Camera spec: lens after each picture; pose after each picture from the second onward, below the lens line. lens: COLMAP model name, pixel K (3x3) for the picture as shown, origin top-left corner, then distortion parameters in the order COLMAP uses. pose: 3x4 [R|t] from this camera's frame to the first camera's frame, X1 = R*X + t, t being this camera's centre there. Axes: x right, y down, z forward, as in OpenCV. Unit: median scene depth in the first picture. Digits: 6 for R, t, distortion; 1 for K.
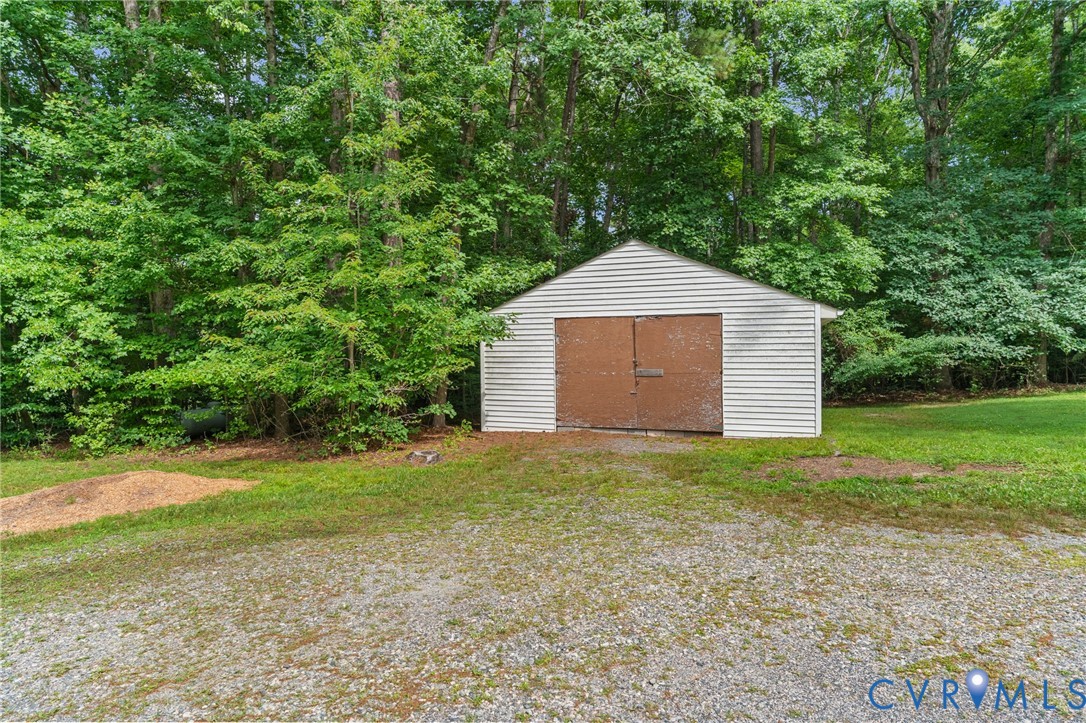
lens RADIAL K [[647.6, 0, 544.5], [0, 647.6, 361.4], [0, 0, 1]] dist [0.004515, 0.002069]
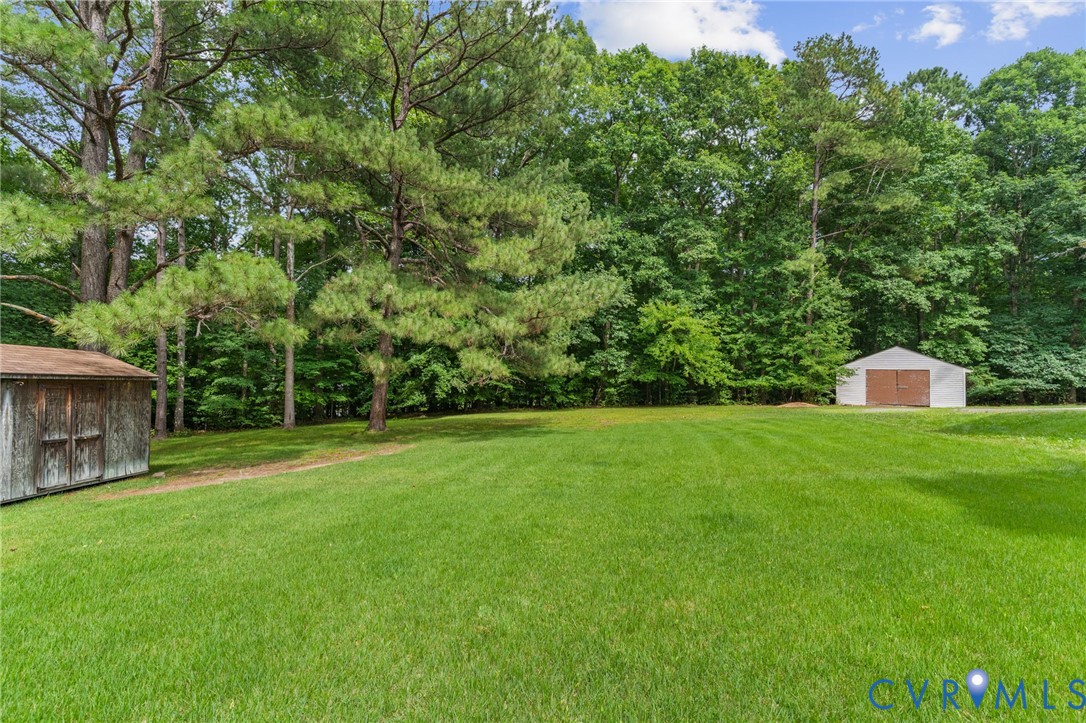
lens RADIAL K [[499.7, 0, 545.5], [0, 499.7, 361.5], [0, 0, 1]] dist [-0.001385, -0.000661]
pose [[0.970863, 0.022330, -0.238593, -0.658470], [-0.034673, 0.998262, -0.047657, 0.045285], [0.237114, 0.054541, 0.969950, -1.242009]]
